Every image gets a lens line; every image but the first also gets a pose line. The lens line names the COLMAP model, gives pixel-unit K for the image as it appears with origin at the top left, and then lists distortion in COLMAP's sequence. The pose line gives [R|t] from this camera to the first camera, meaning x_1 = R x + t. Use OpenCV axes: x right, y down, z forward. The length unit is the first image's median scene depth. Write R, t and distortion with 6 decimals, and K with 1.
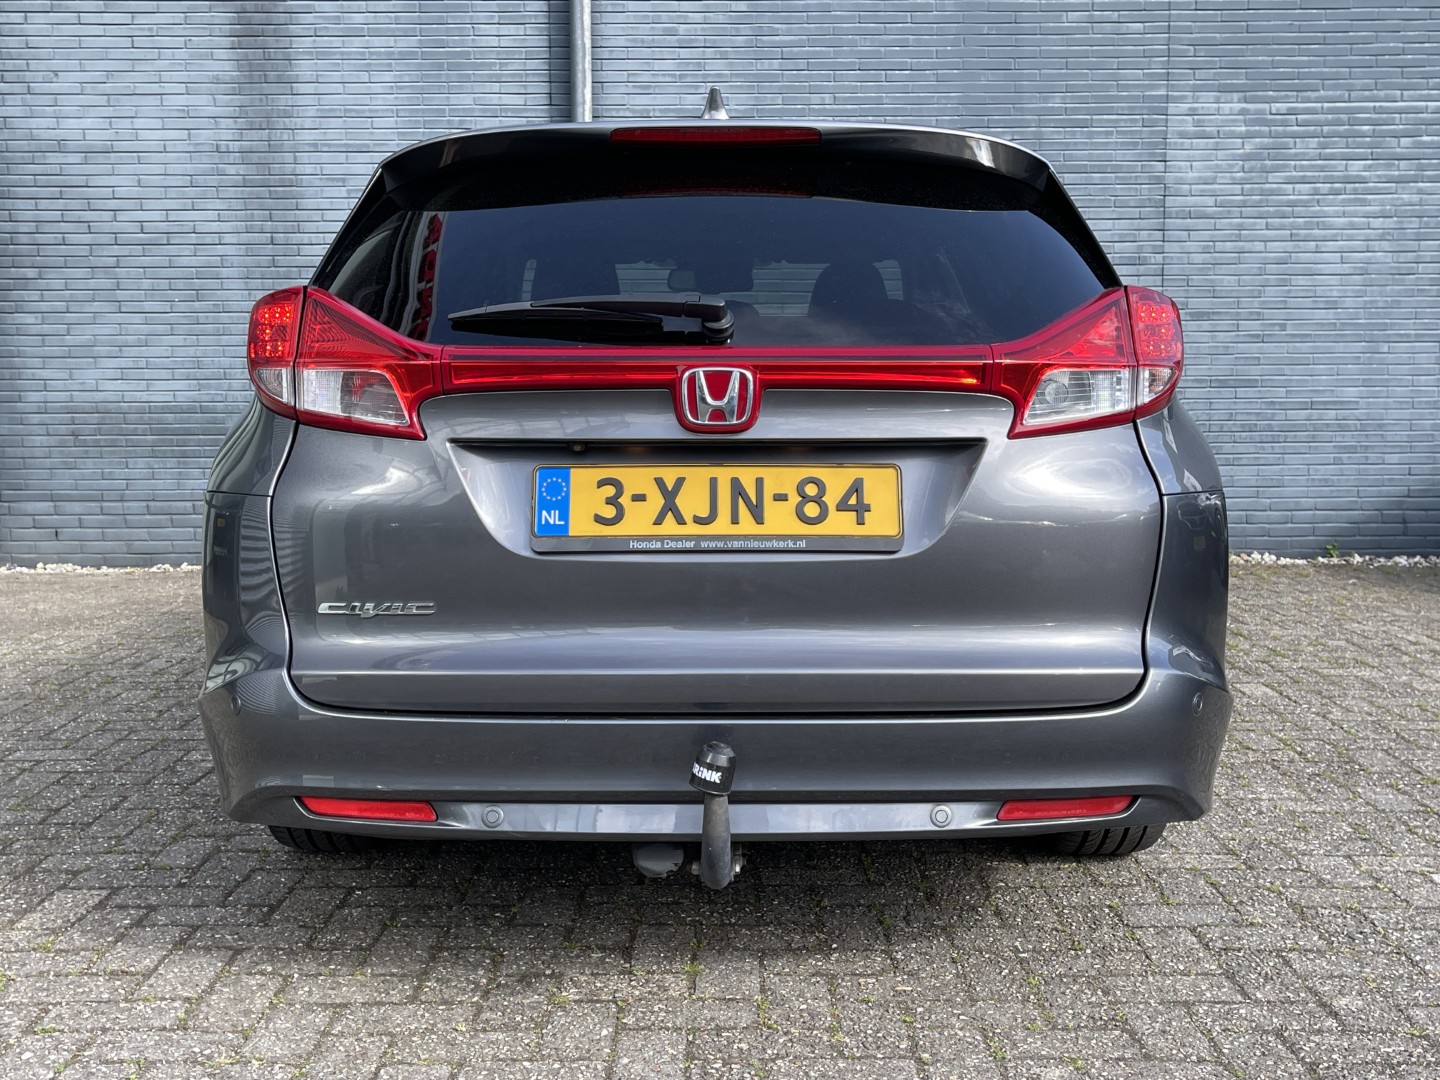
lens RADIAL K [[1585.5, 0, 704.6], [0, 1585.5, 538.4], [0, 0, 1]] dist [0.023073, 0.000000]
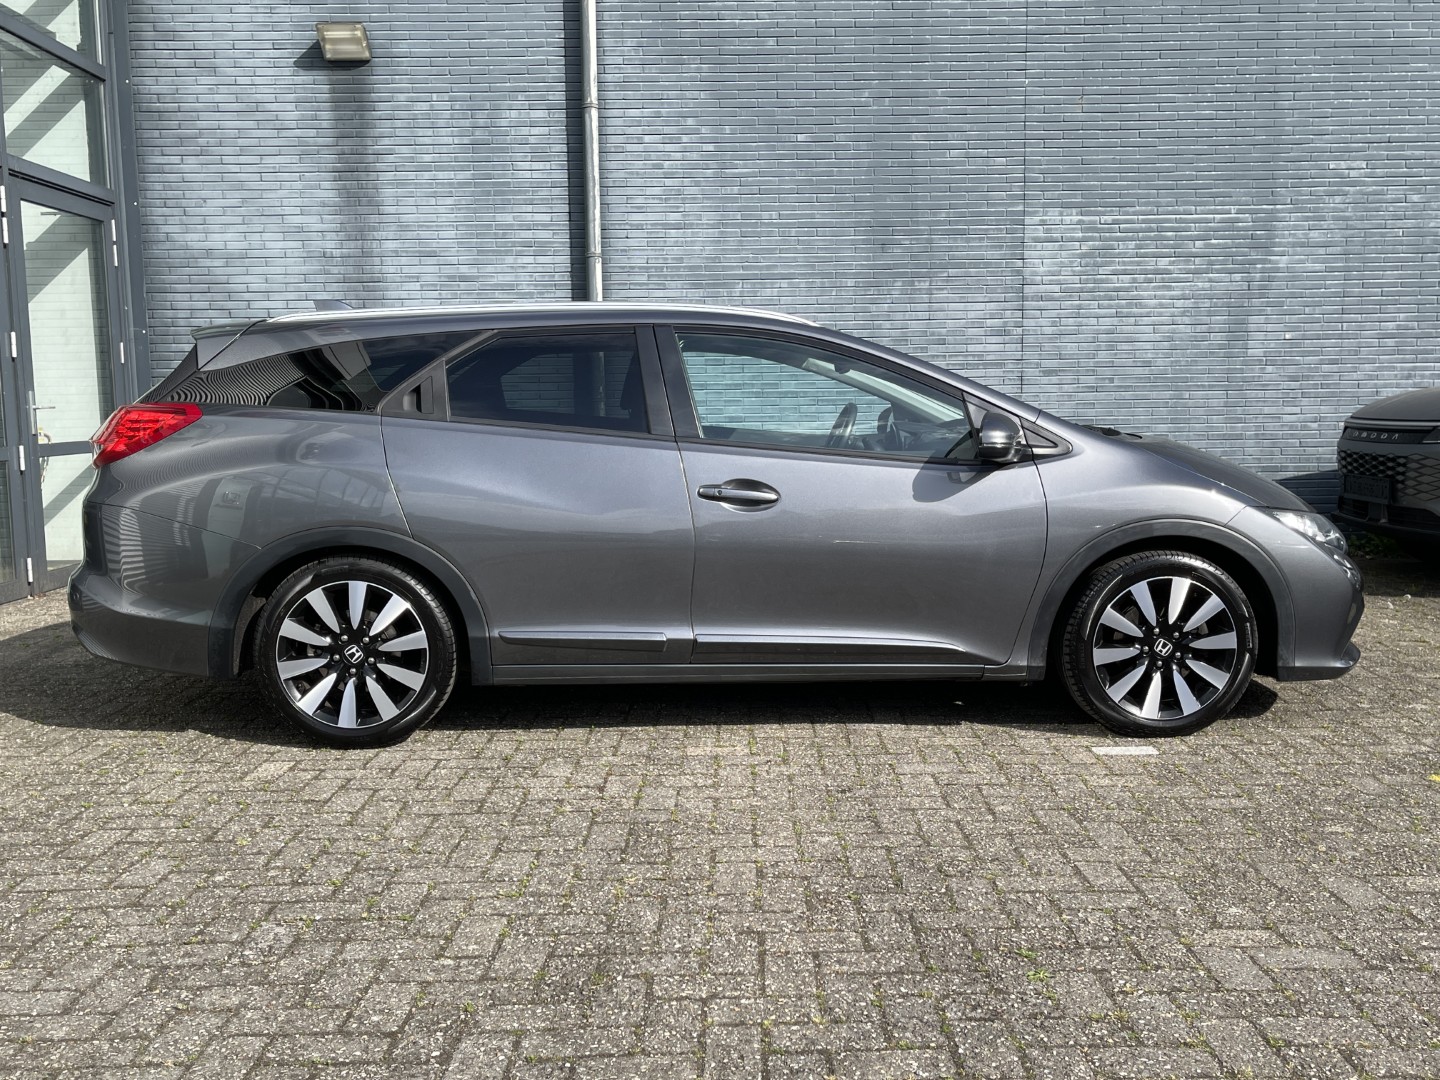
lens RADIAL K [[1350.3, 0, 723.2], [0, 1350.3, 546.3], [0, 0, 1]] dist [0.021708, 0.000000]
pose [[0.999957, -0.008458, 0.003839, 0.027112], [0.008418, 0.999912, 0.010210, -0.005946], [-0.003925, -0.010178, 0.999941, -0.157934]]
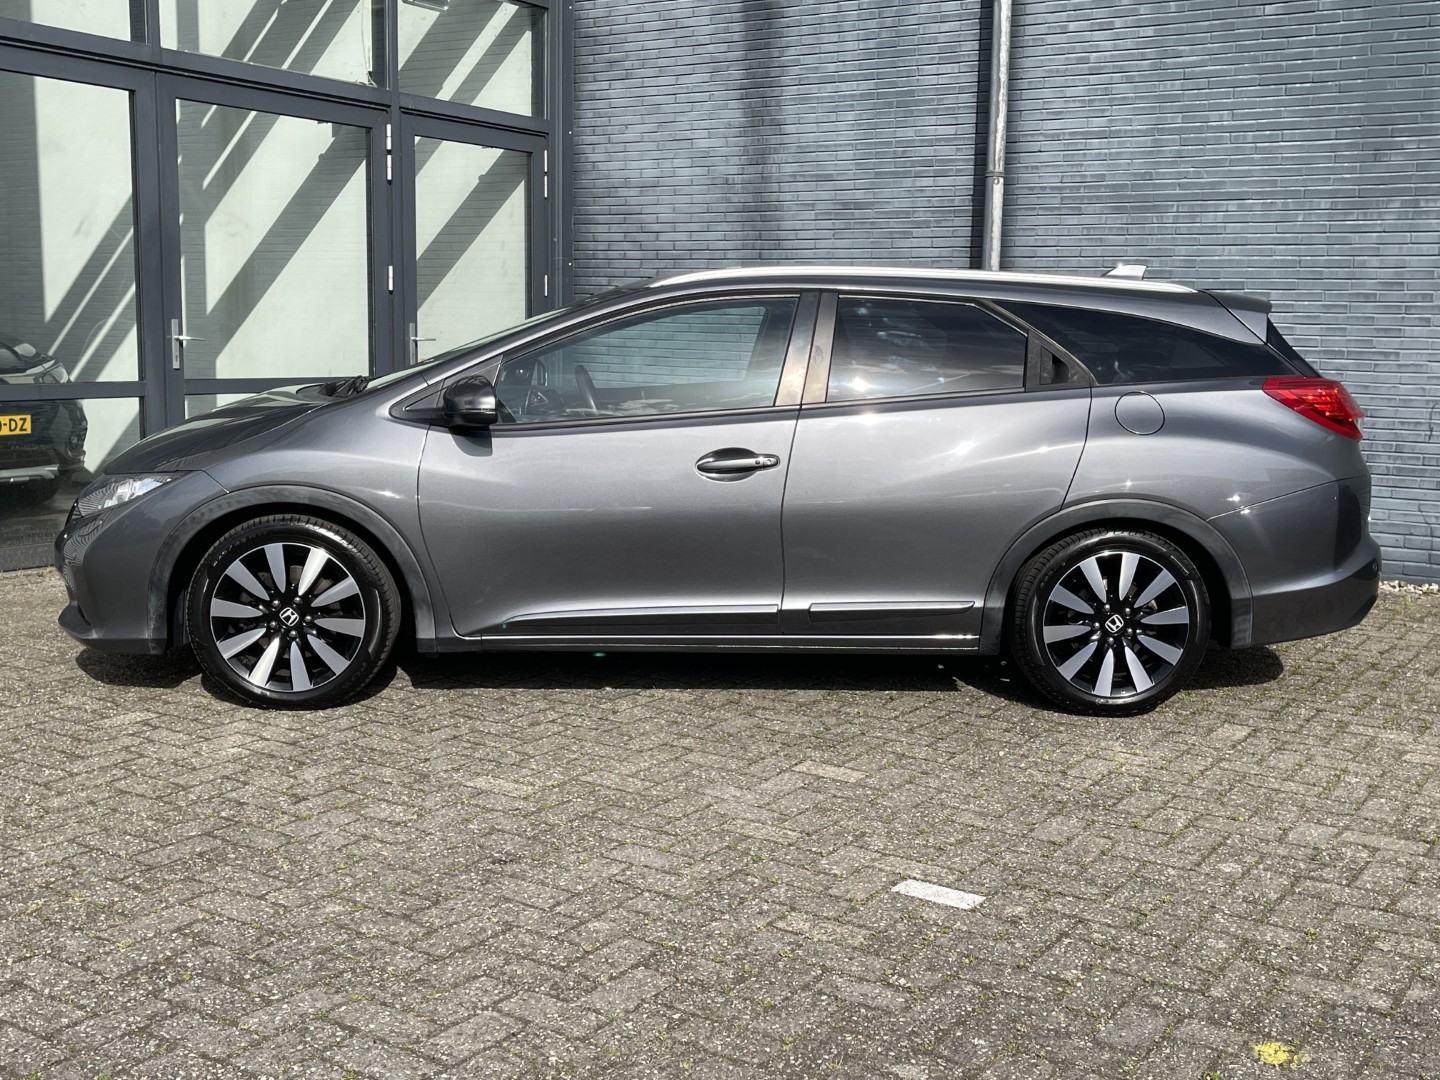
lens RADIAL K [[1541.9, 0, 728.4], [0, 1541.9, 540.0], [0, 0, 1]] dist [0.010769, 0.000000]
pose [[0.841371, 0.096226, -0.531822, 0.364378], [-0.076052, 0.995311, 0.059769, -0.039045], [0.535080, -0.009842, 0.844744, -0.017309]]
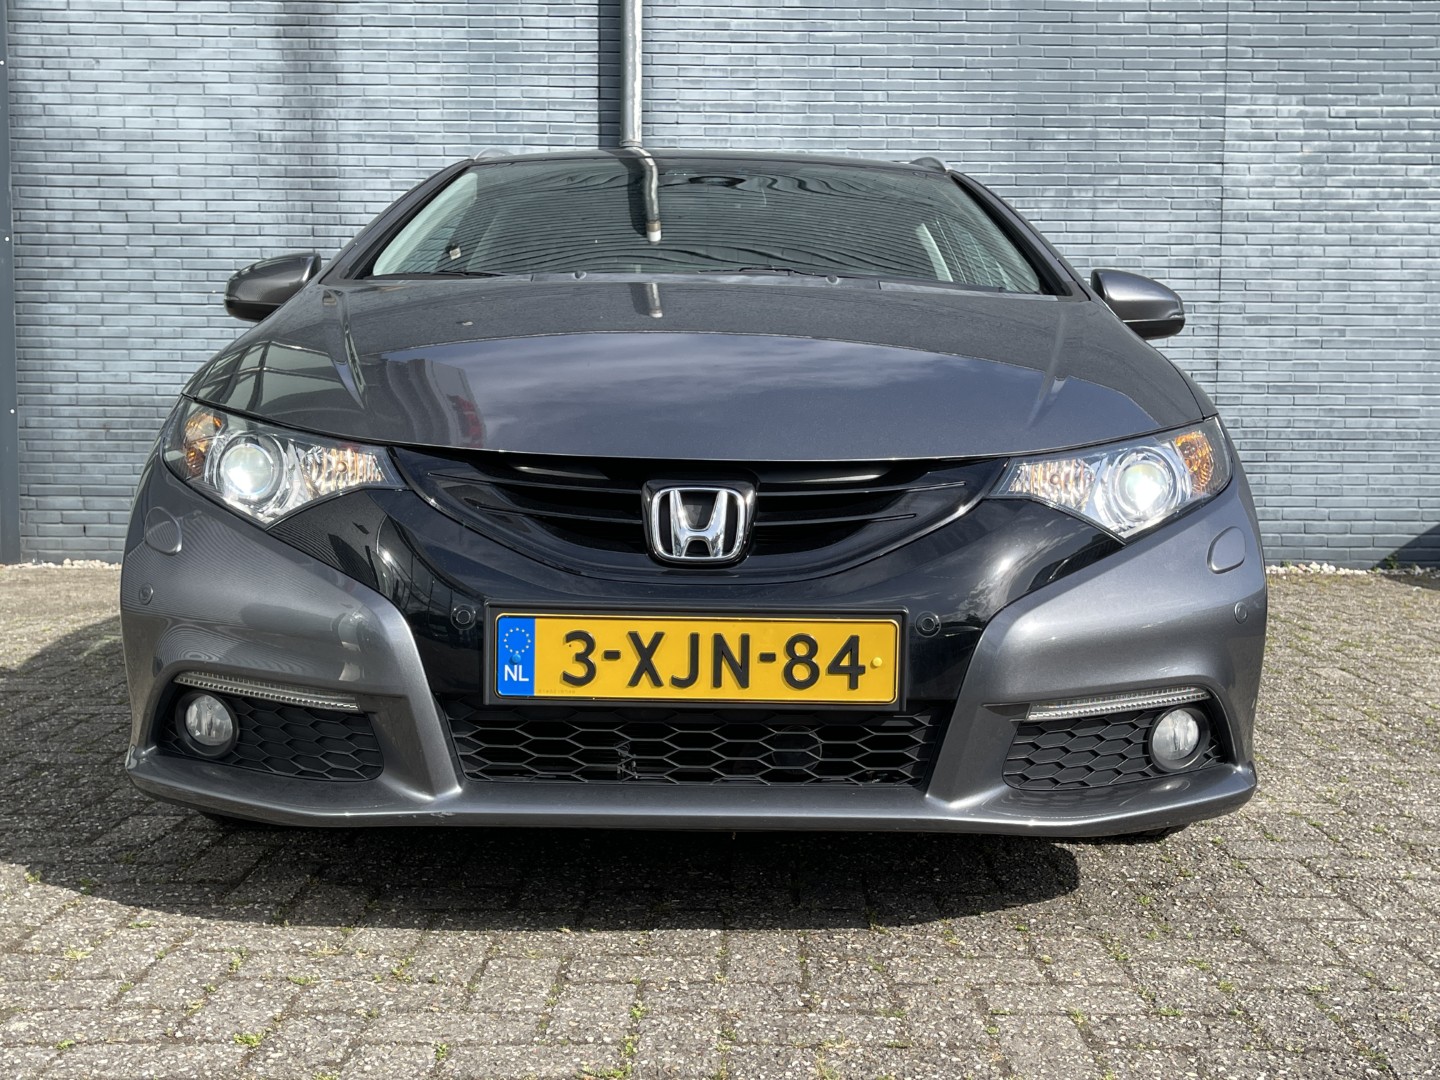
lens RADIAL K [[1630.3, 0, 727.2], [0, 1630.3, 530.8], [0, 0, 1]] dist [0.023988, 0.000000]
pose [[0.999919, 0.012240, 0.003517, -0.017965], [-0.012112, 0.999336, -0.034365, 0.028886], [-0.003936, 0.034320, 0.999403, -0.002944]]
